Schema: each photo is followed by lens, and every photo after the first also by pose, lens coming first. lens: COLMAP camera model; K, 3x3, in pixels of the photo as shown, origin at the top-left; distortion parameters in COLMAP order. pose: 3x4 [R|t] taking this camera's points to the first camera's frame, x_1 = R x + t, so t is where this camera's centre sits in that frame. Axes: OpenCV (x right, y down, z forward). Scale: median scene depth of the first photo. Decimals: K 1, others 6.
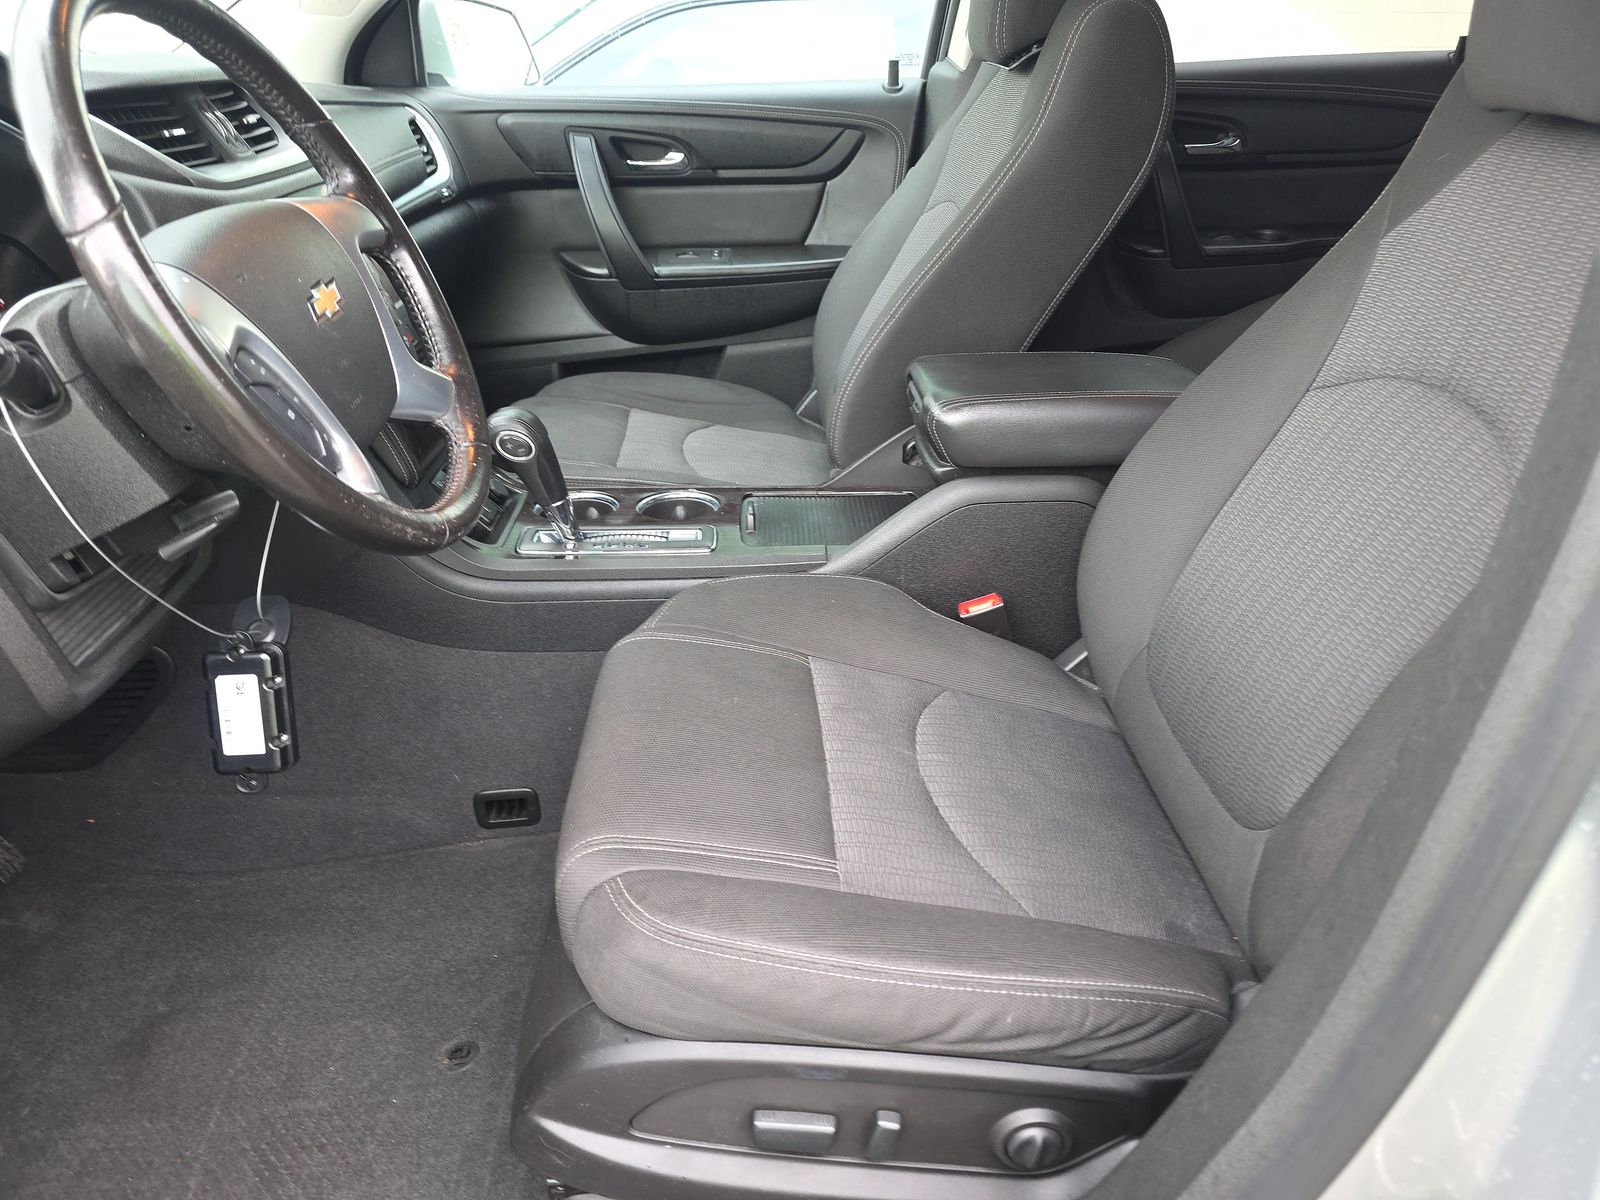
lens RADIAL K [[1072.9, 0, 804.5], [0, 1072.9, 593.9], [0, 0, 1]] dist [0.036748, -0.063268]
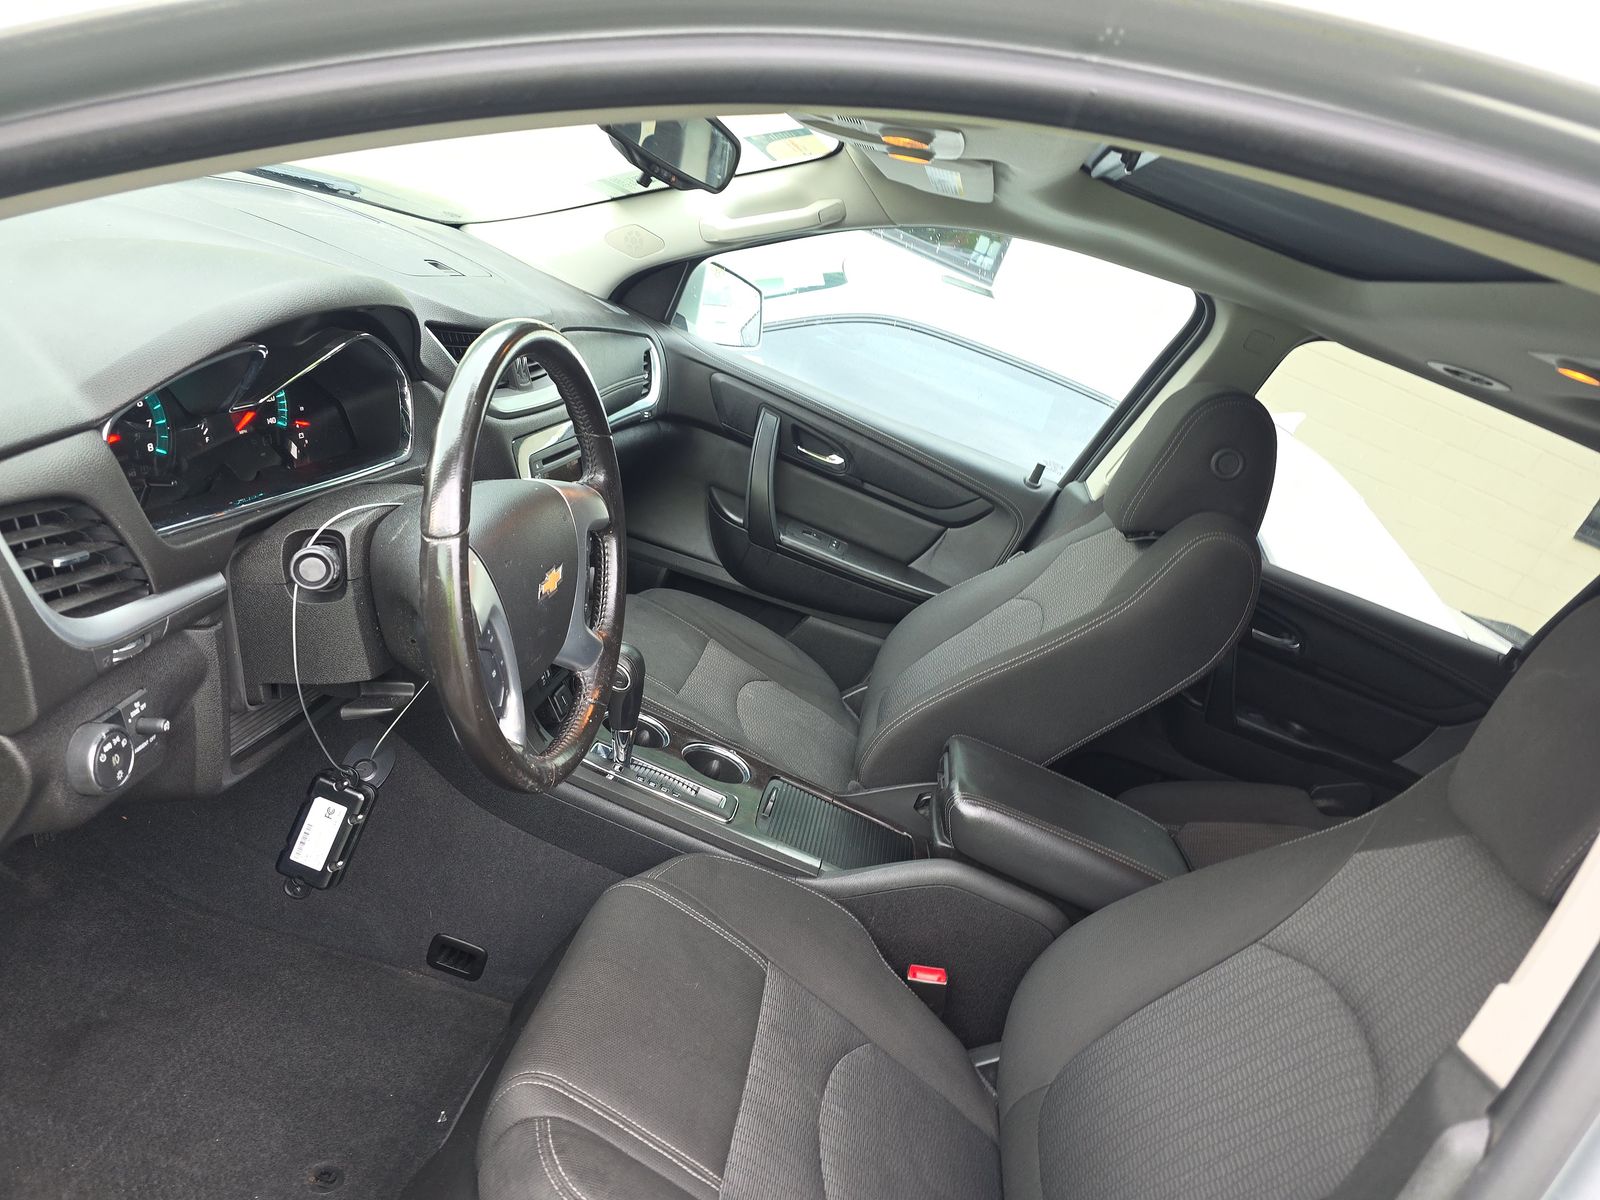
lens RADIAL K [[1061.4, 0, 795.2], [0, 1061.4, 584.2], [0, 0, 1]] dist [0.036831, -0.050990]
pose [[0.910740, 0.409371, -0.054486, -0.064407], [-0.412407, 0.894569, -0.172240, -0.102119], [-0.021768, 0.179337, 0.983547, -0.151813]]
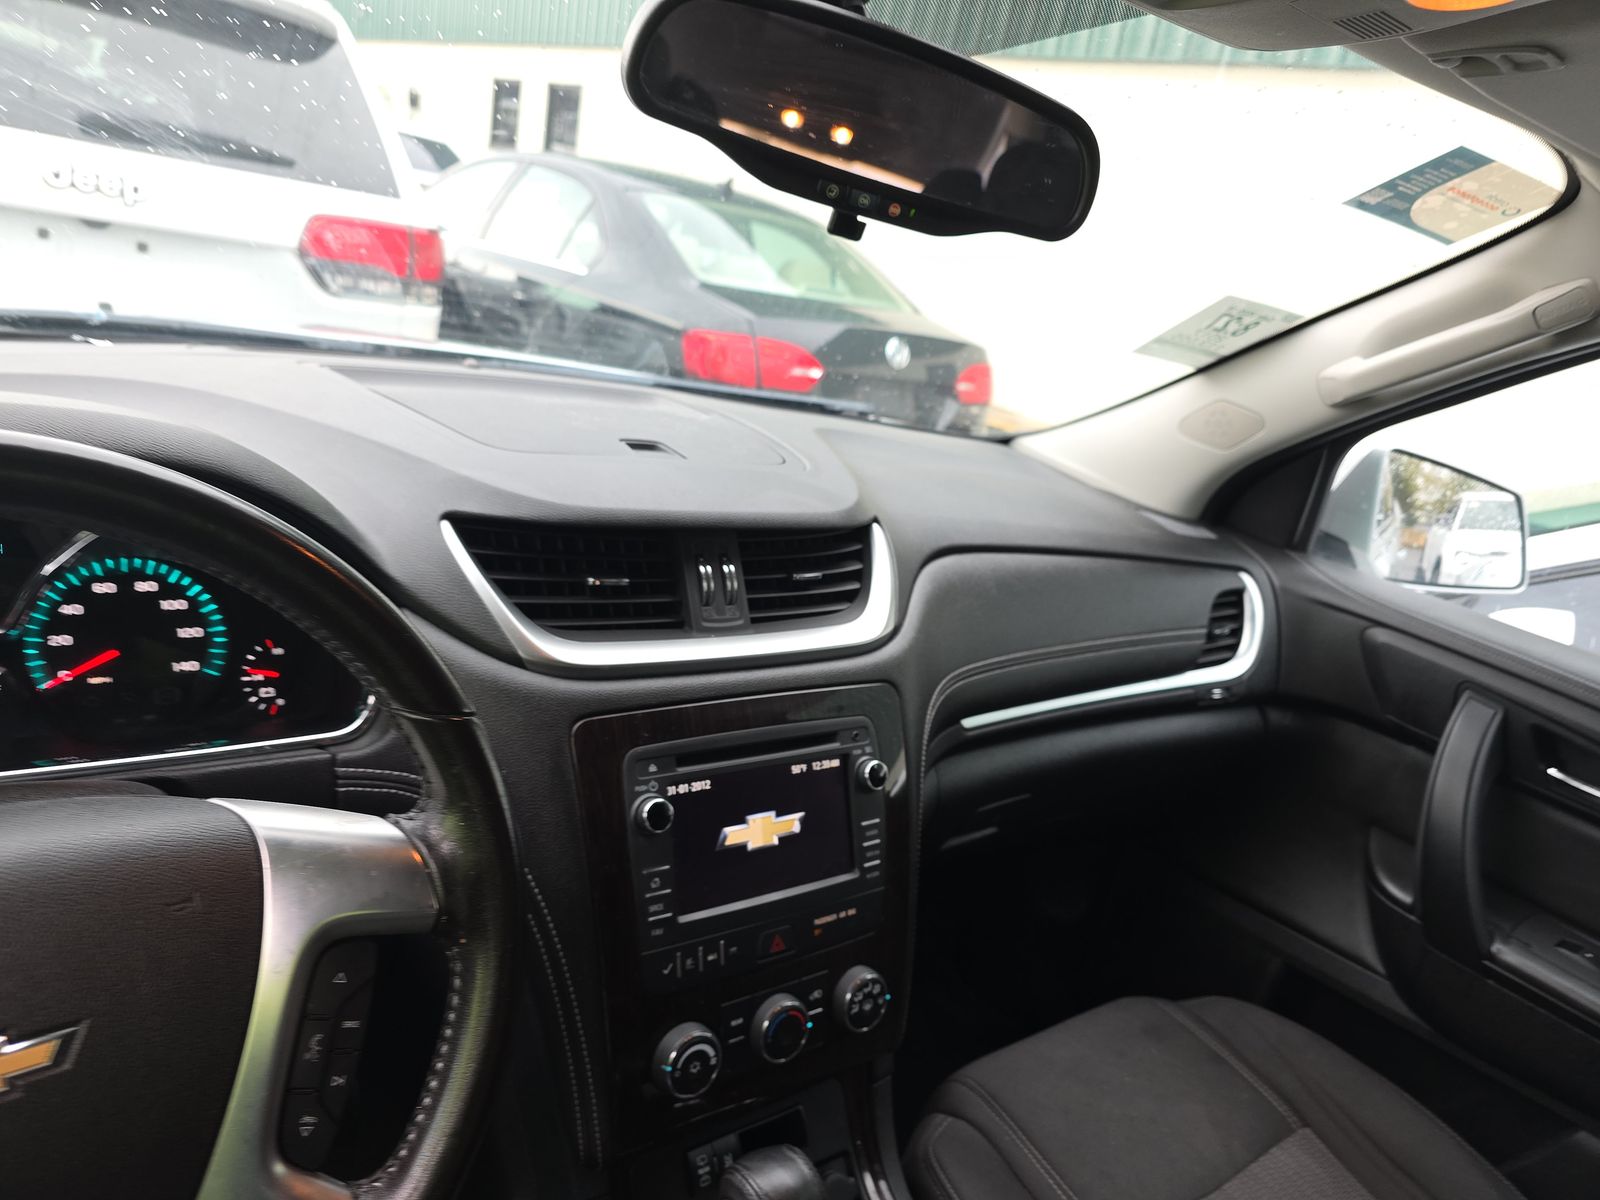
lens RADIAL K [[1072.9, 0, 804.5], [0, 1072.9, 593.9], [0, 0, 1]] dist [0.036748, -0.063268]
pose [[0.548807, 0.361155, -0.753908, 0.034572], [-0.544644, 0.838651, 0.005277, -0.392551], [0.634172, 0.407715, 0.656959, 0.473061]]
